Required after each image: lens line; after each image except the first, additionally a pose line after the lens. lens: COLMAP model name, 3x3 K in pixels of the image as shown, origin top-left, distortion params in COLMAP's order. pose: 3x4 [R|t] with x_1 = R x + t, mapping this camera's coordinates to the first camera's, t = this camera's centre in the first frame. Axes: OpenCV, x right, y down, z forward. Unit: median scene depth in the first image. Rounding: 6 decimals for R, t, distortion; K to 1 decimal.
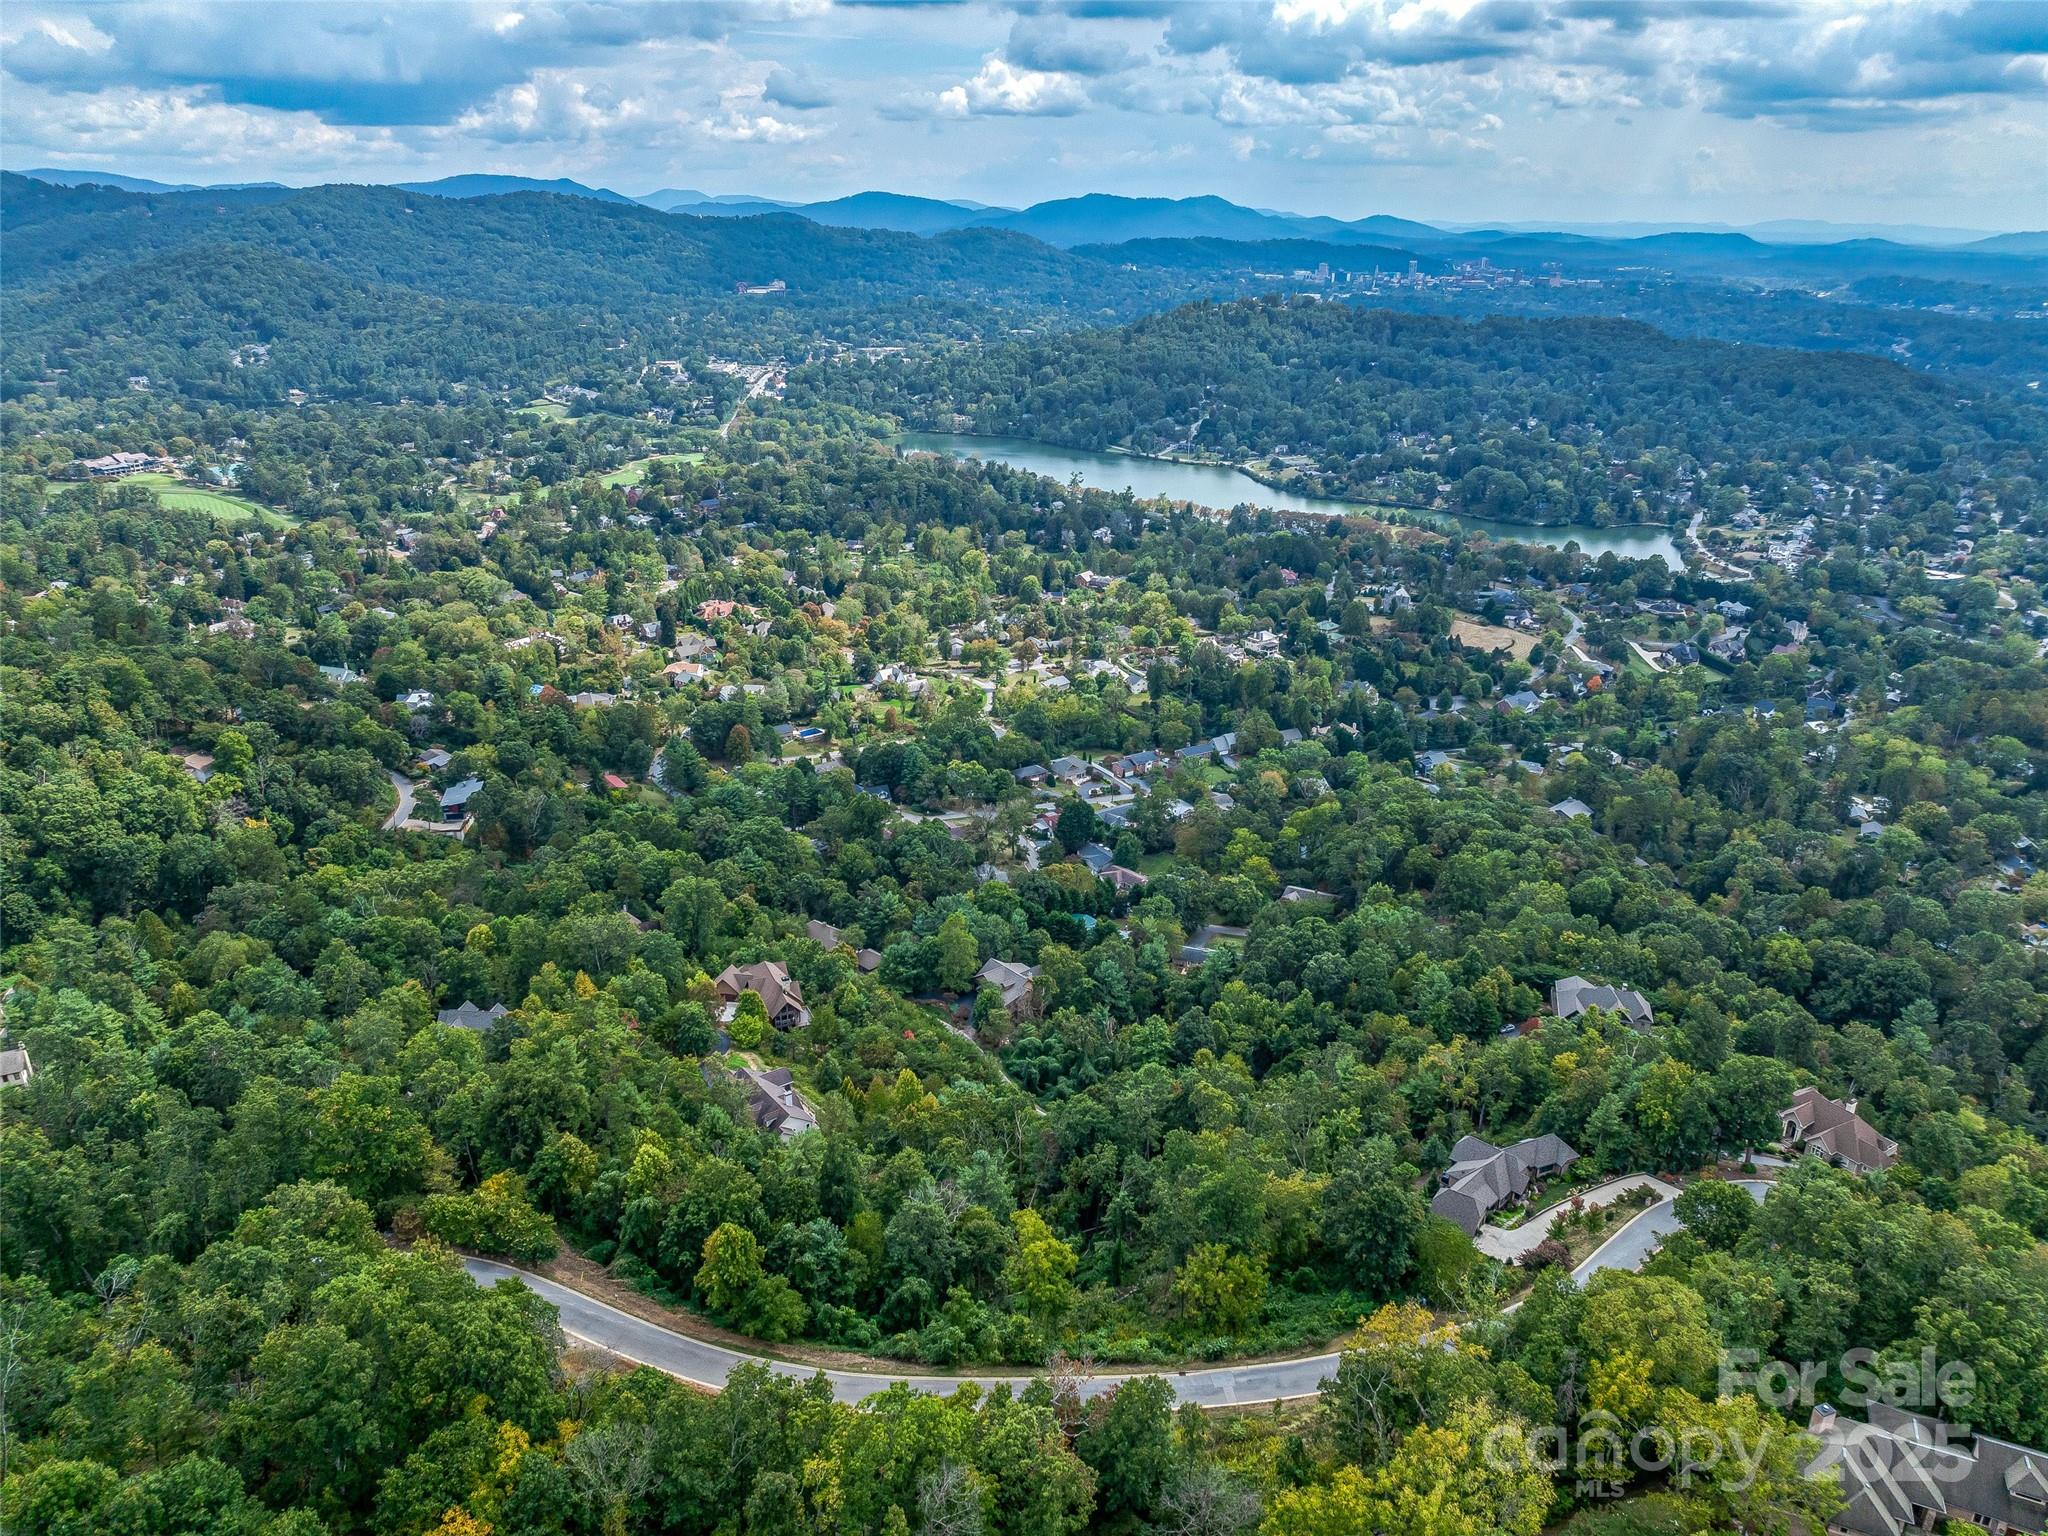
lens RADIAL K [[1448.5, 0, 1024.0], [0, 1448.5, 768.0], [0, 0, 1]] dist [-0.041009, 0.015482]
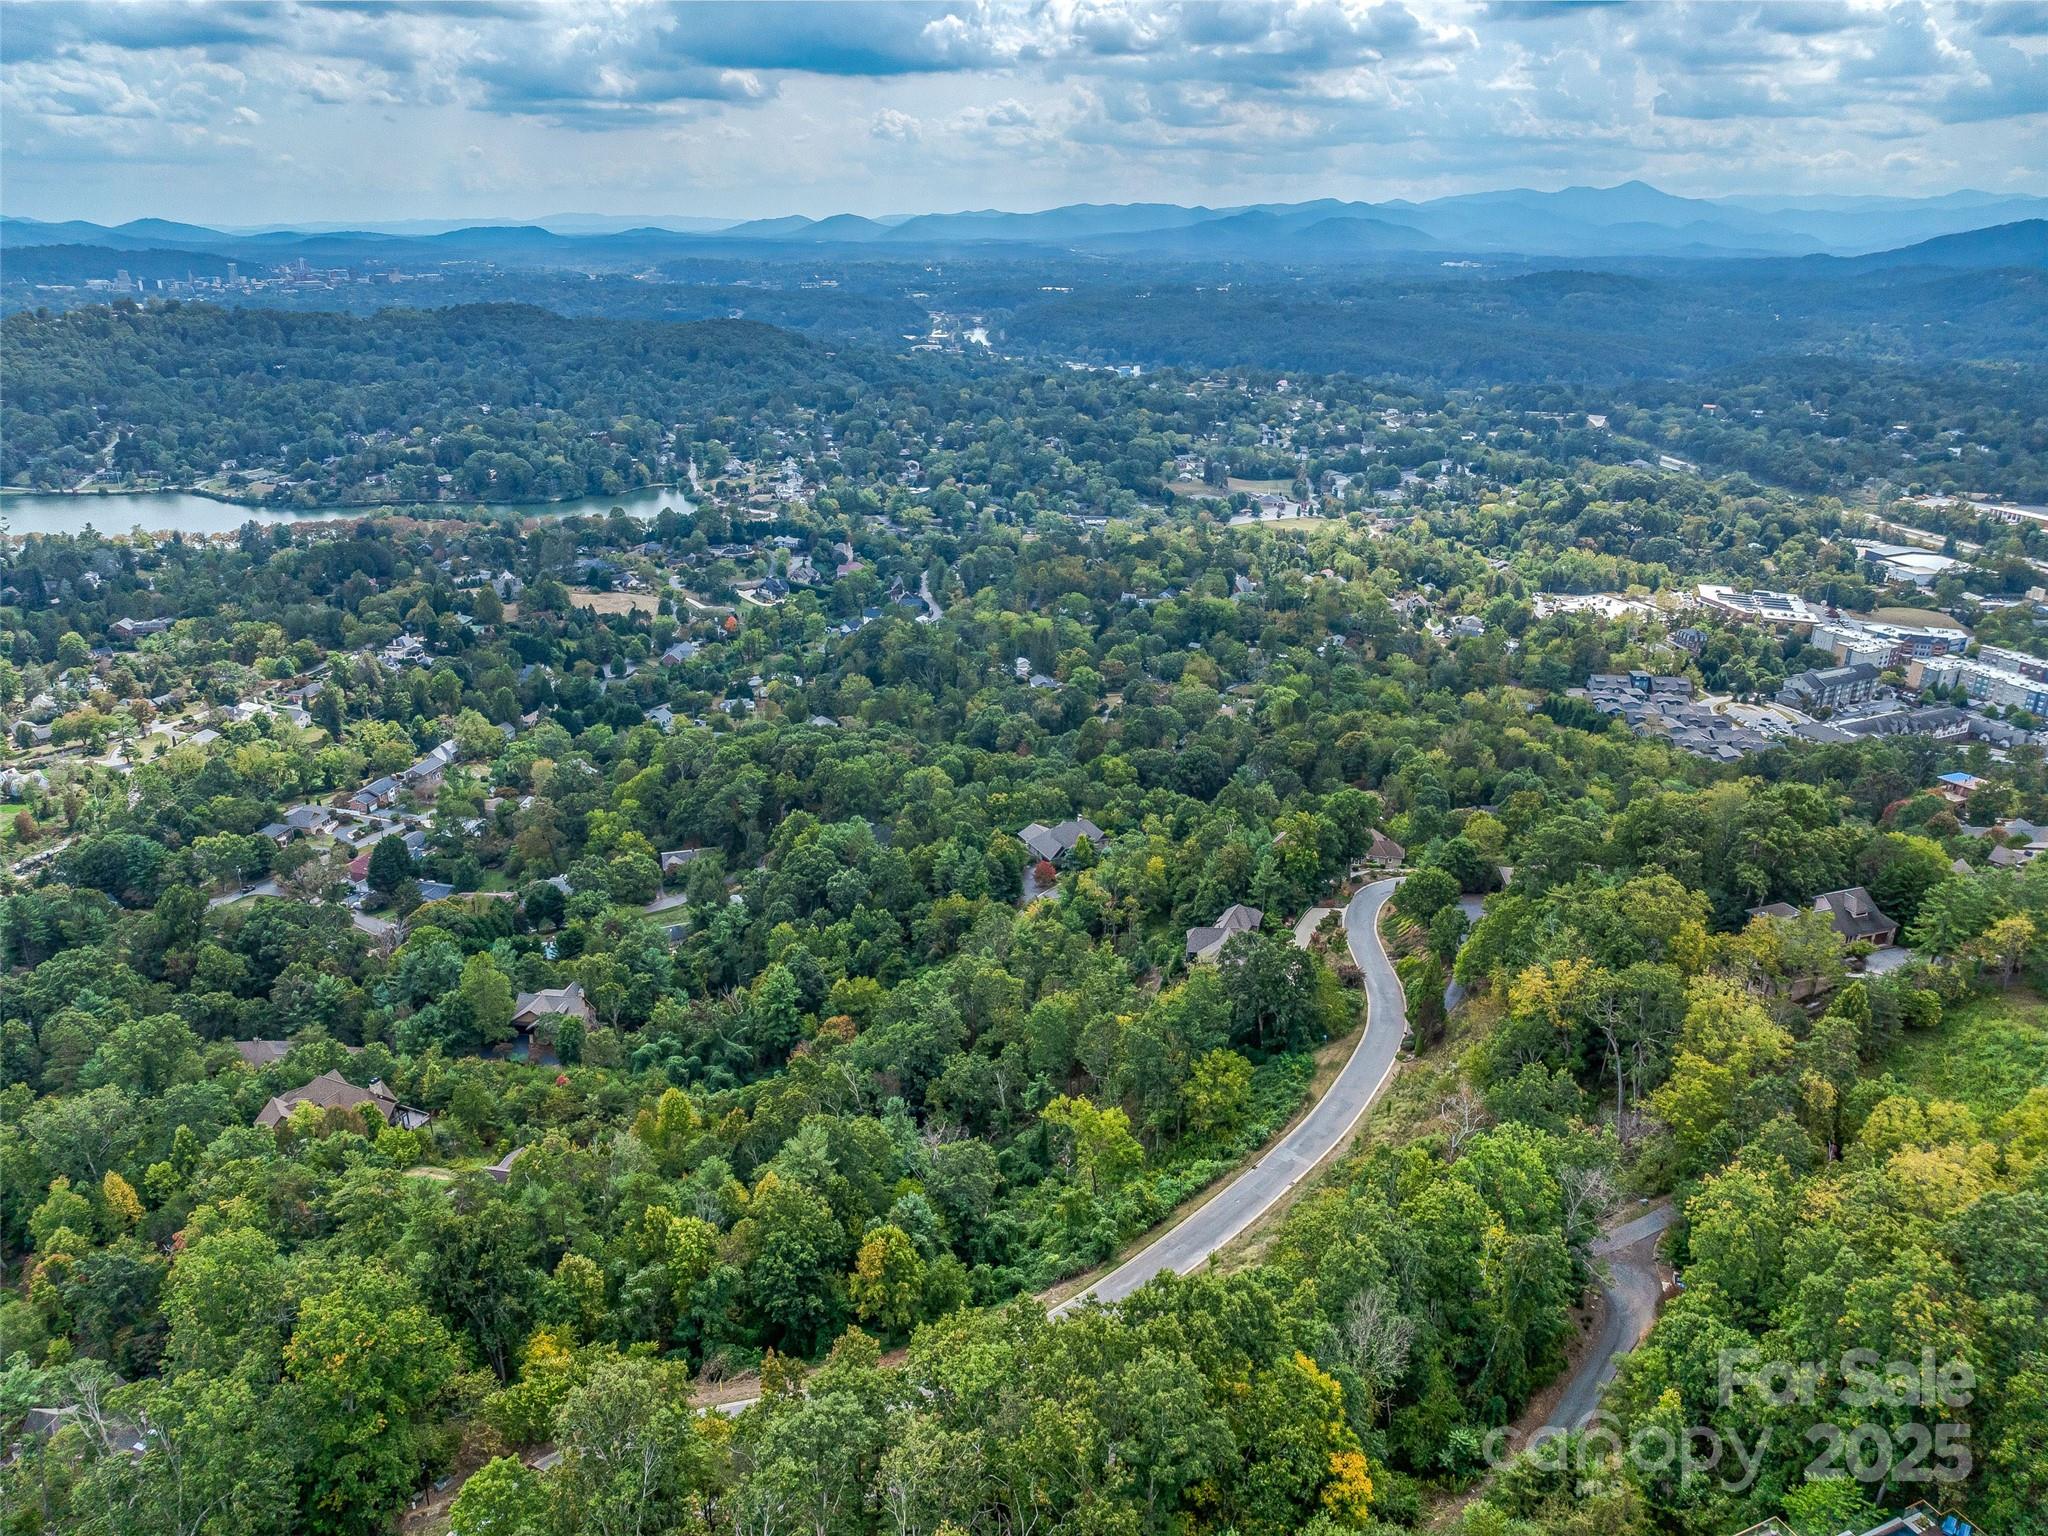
lens RADIAL K [[1448.5, 0, 1024.0], [0, 1448.5, 768.0], [0, 0, 1]] dist [-0.041009, 0.015482]
pose [[0.727208, -0.248558, 0.639834, -0.149220], [0.248031, 0.964306, 0.092705, -0.001662], [-0.640039, 0.091283, 0.762901, 0.062245]]
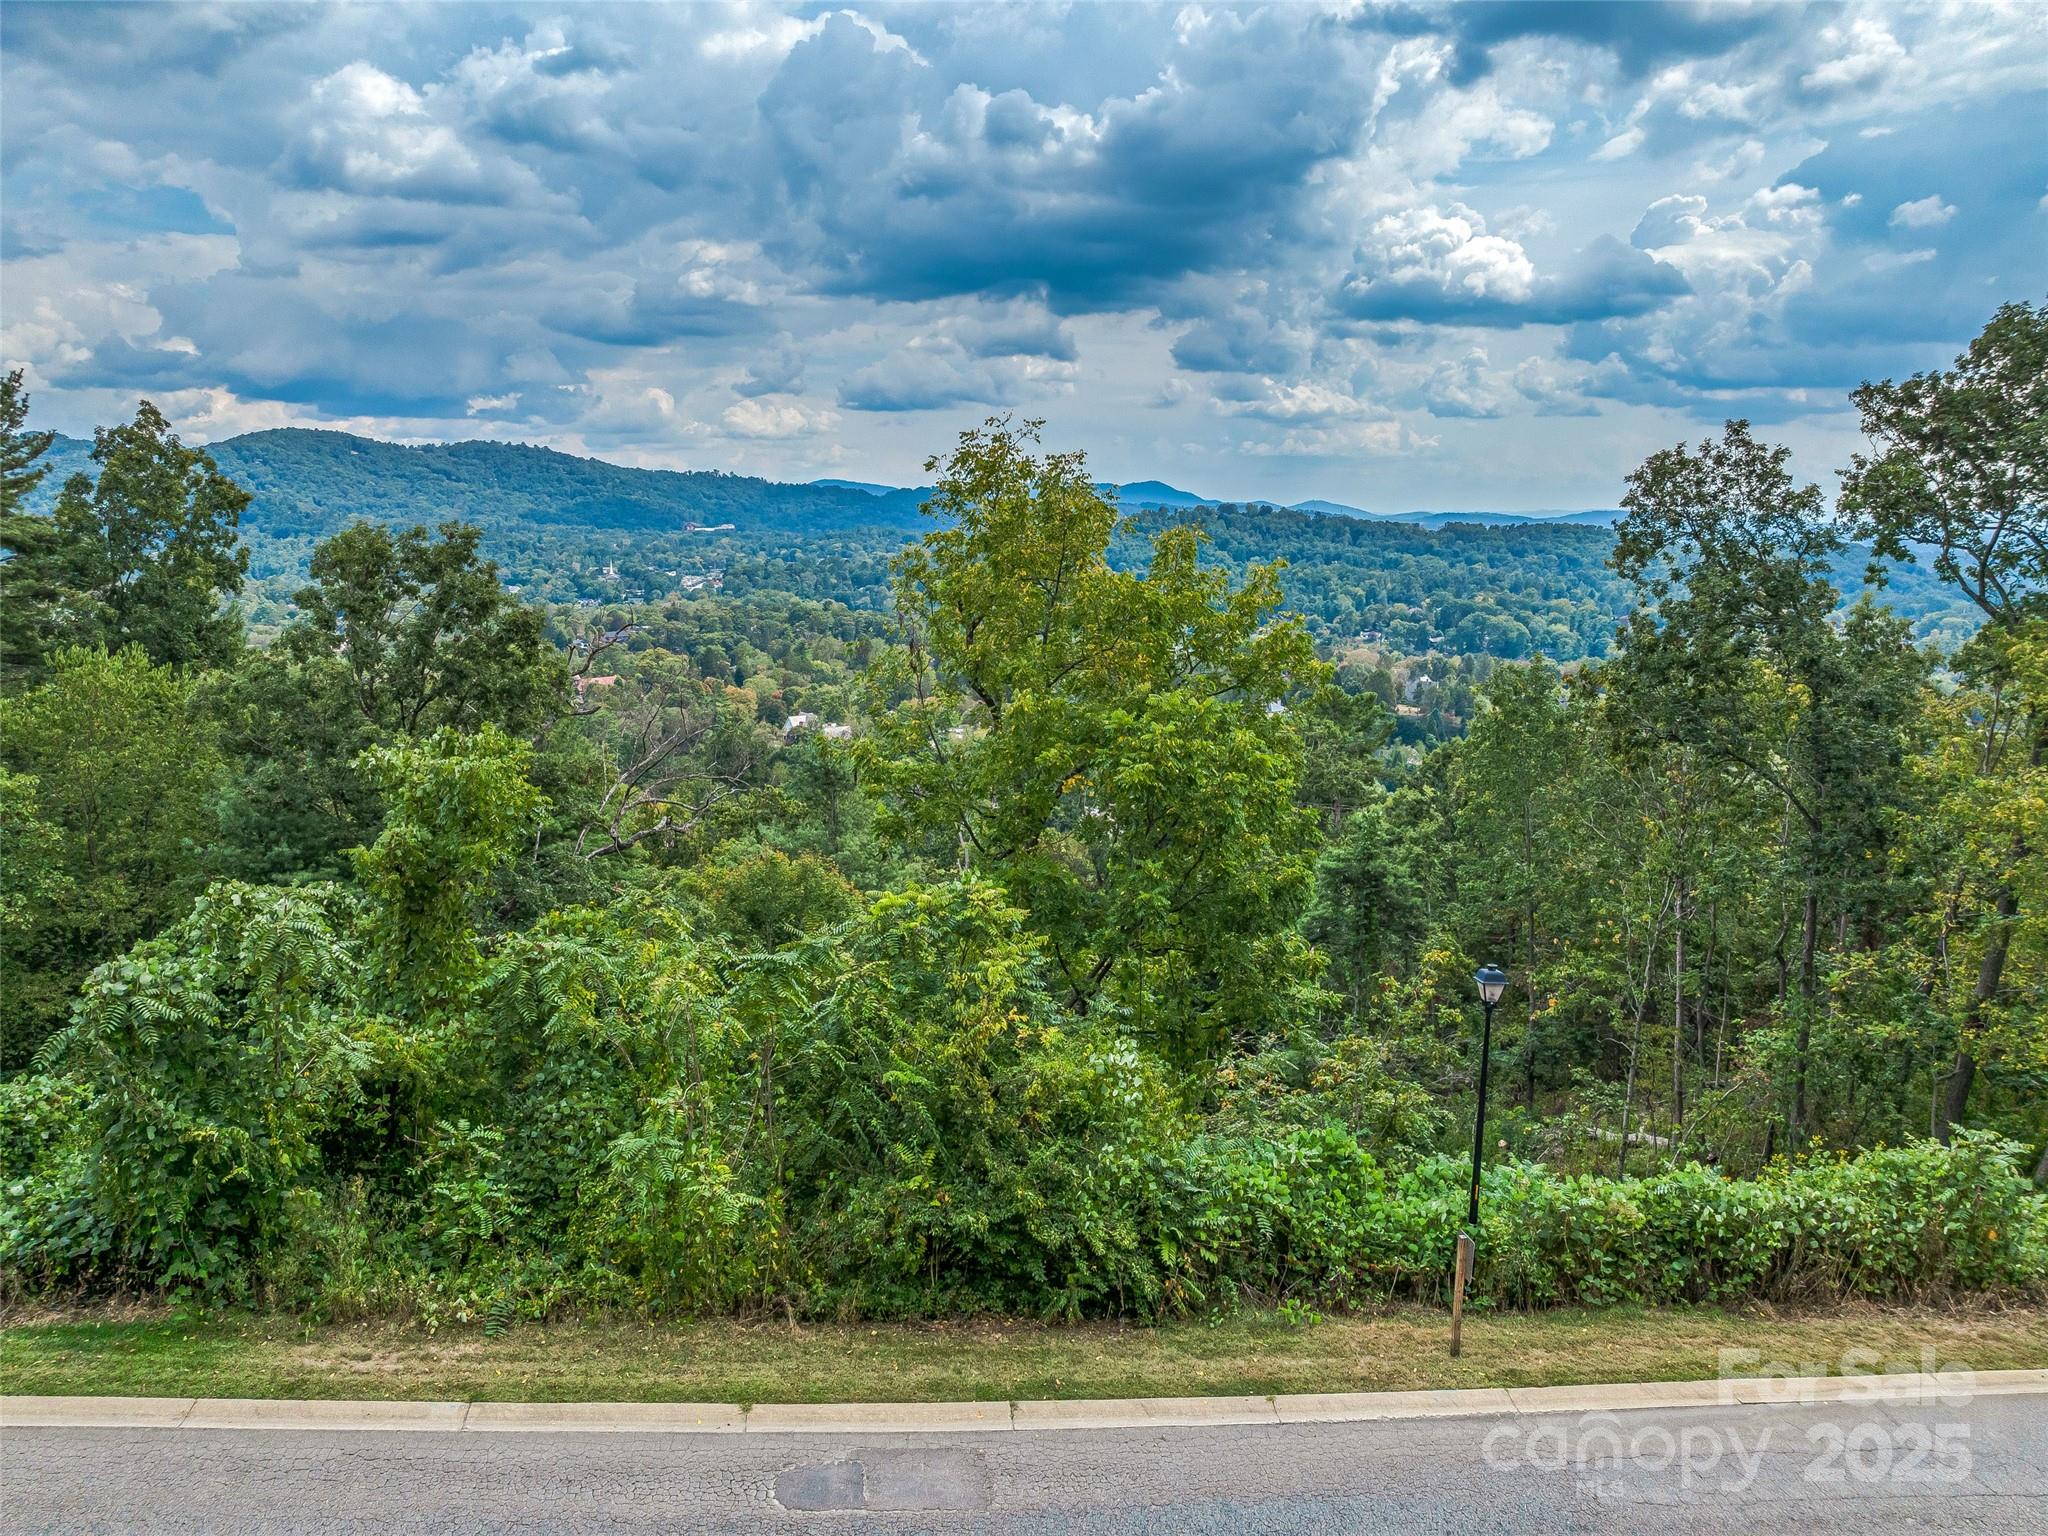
lens RADIAL K [[1448.5, 0, 1024.0], [0, 1448.5, 768.0], [0, 0, 1]] dist [-0.041009, 0.015482]
pose [[0.999427, -0.010667, 0.032136, -0.000039], [0.016630, 0.981365, -0.191430, 0.094017], [-0.029496, 0.191855, 0.980980, 0.211314]]
